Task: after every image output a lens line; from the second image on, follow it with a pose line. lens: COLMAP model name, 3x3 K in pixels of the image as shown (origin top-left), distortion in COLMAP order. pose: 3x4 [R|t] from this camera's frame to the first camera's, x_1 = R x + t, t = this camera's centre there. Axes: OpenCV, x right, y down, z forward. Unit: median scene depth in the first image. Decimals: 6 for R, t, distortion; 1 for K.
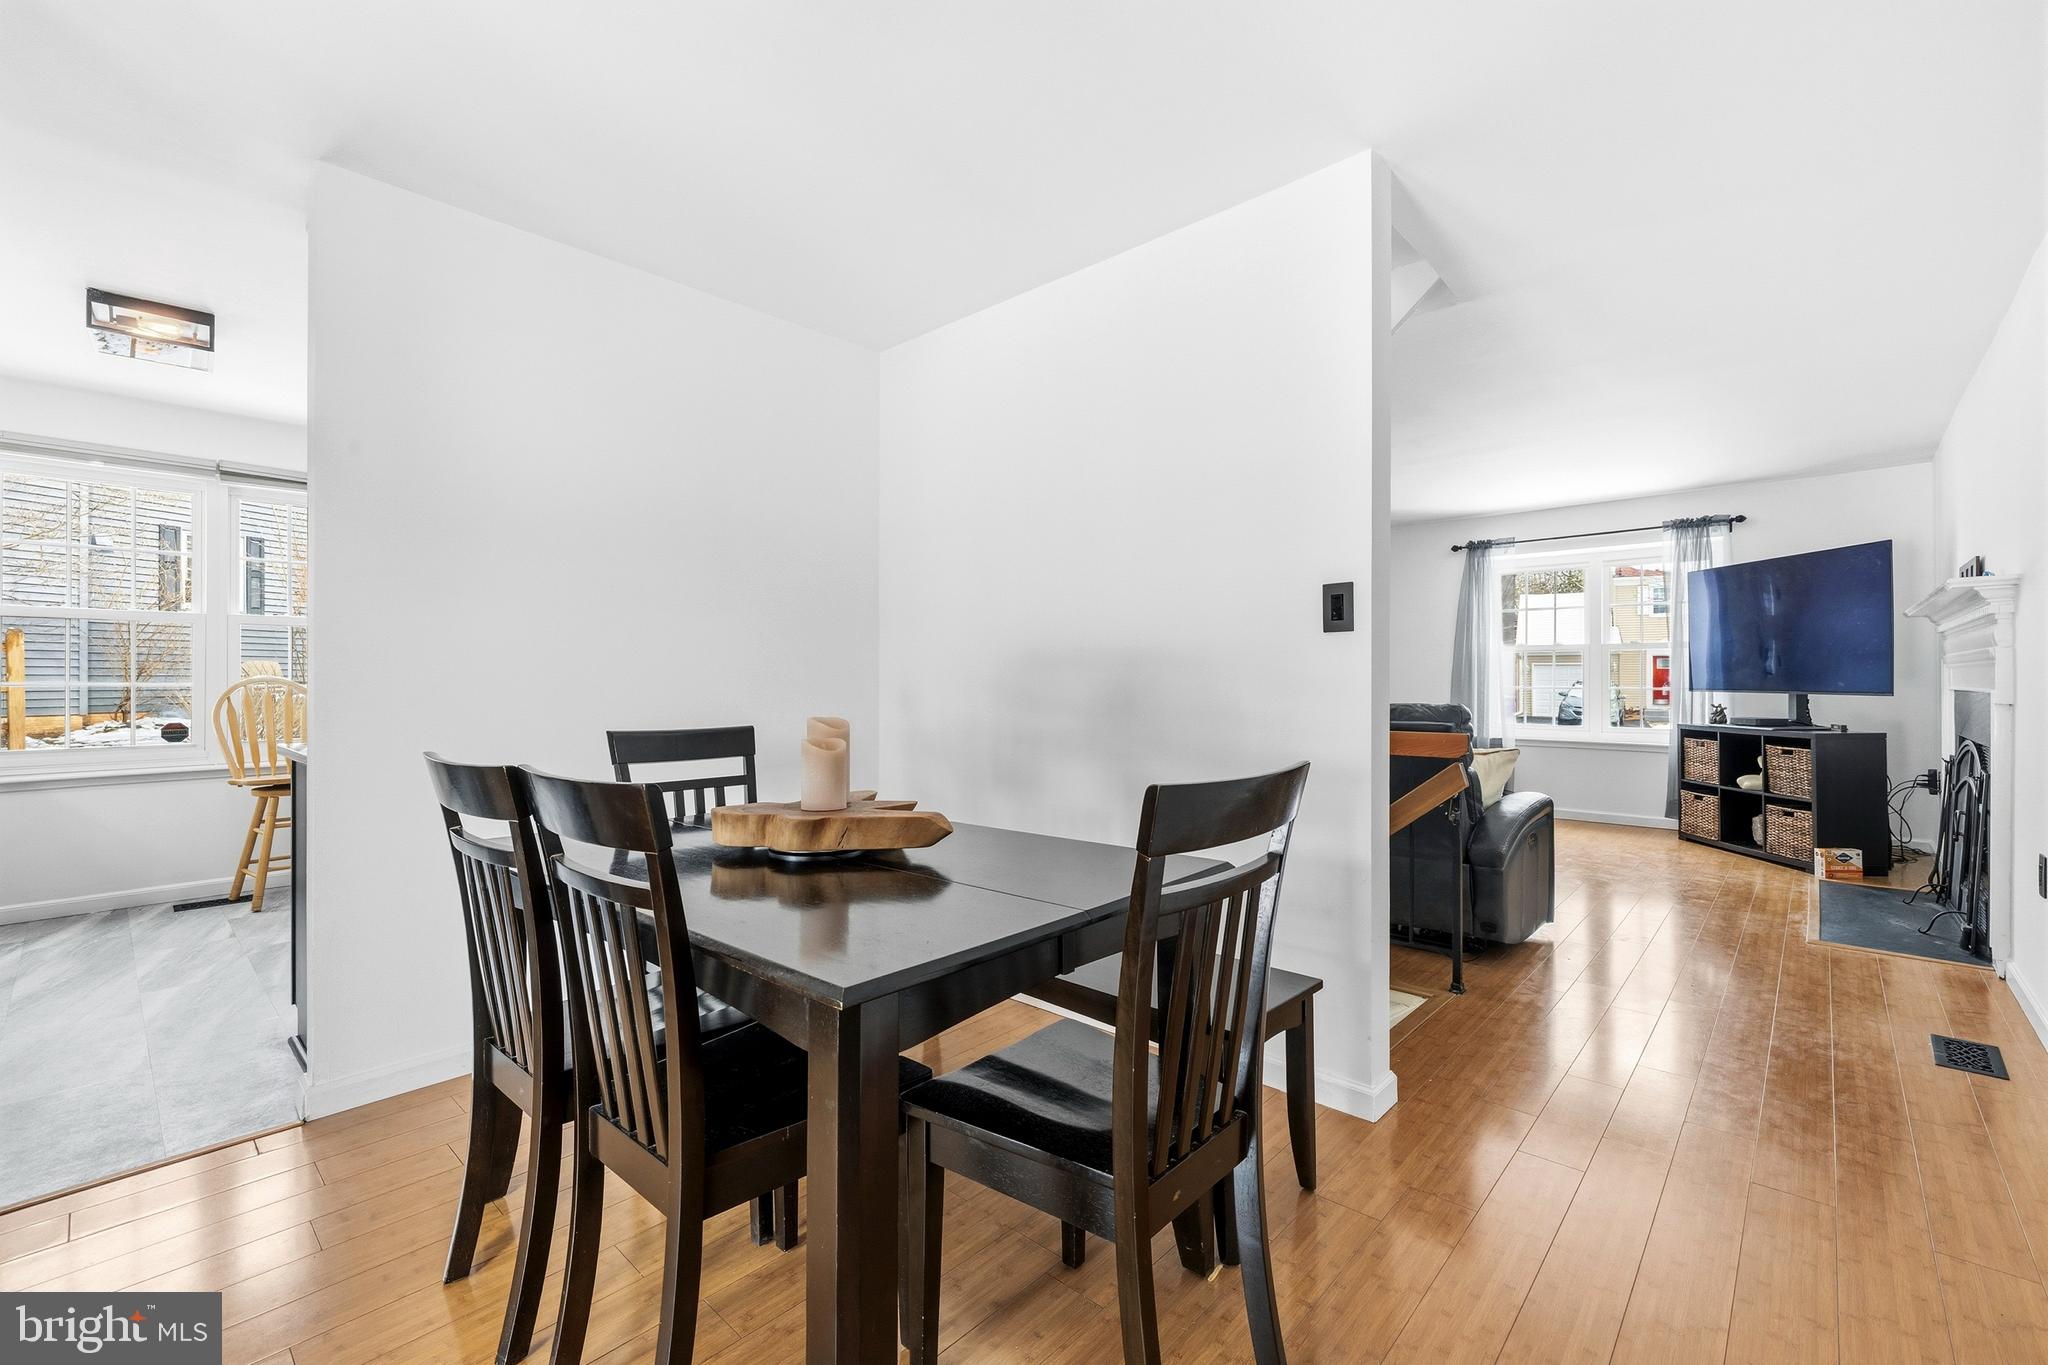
lens RADIAL K [[874.9, 0, 1014.0], [0, 874.9, 684.4], [0, 0, 1]] dist [0.000074, -0.000207]
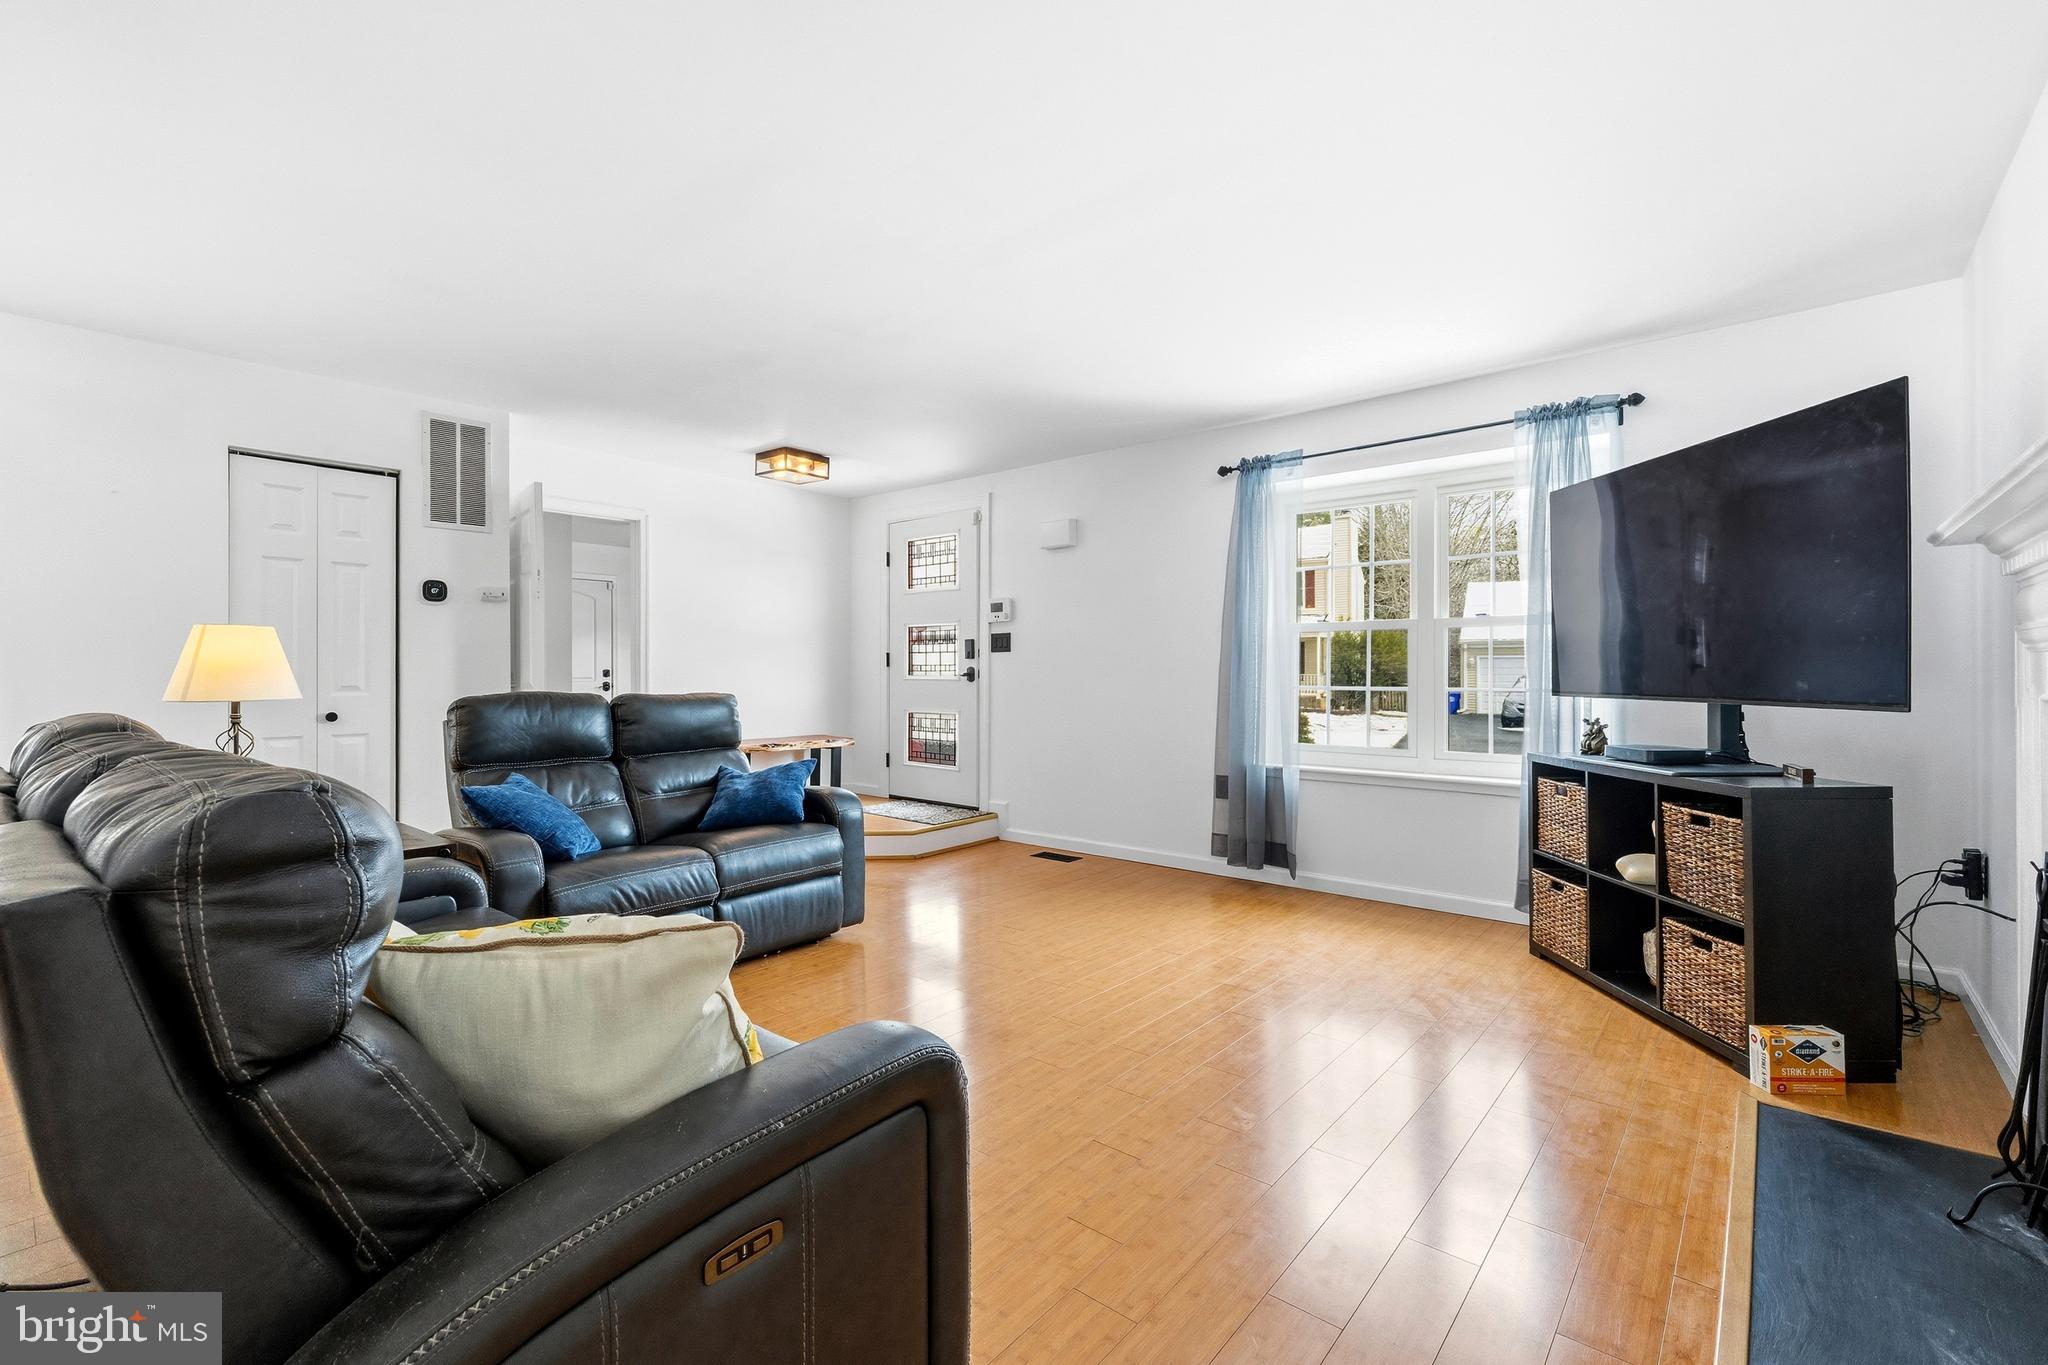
lens RADIAL K [[874.9, 0, 1034.2], [0, 874.9, 674.7], [0, 0, 1]] dist [0.000074, -0.000207]
pose [[0.999316, 0.002860, 0.036868, 0.446670], [-0.002766, 0.999993, -0.002592, -0.004128], [-0.036875, 0.002488, 0.999317, 0.472671]]
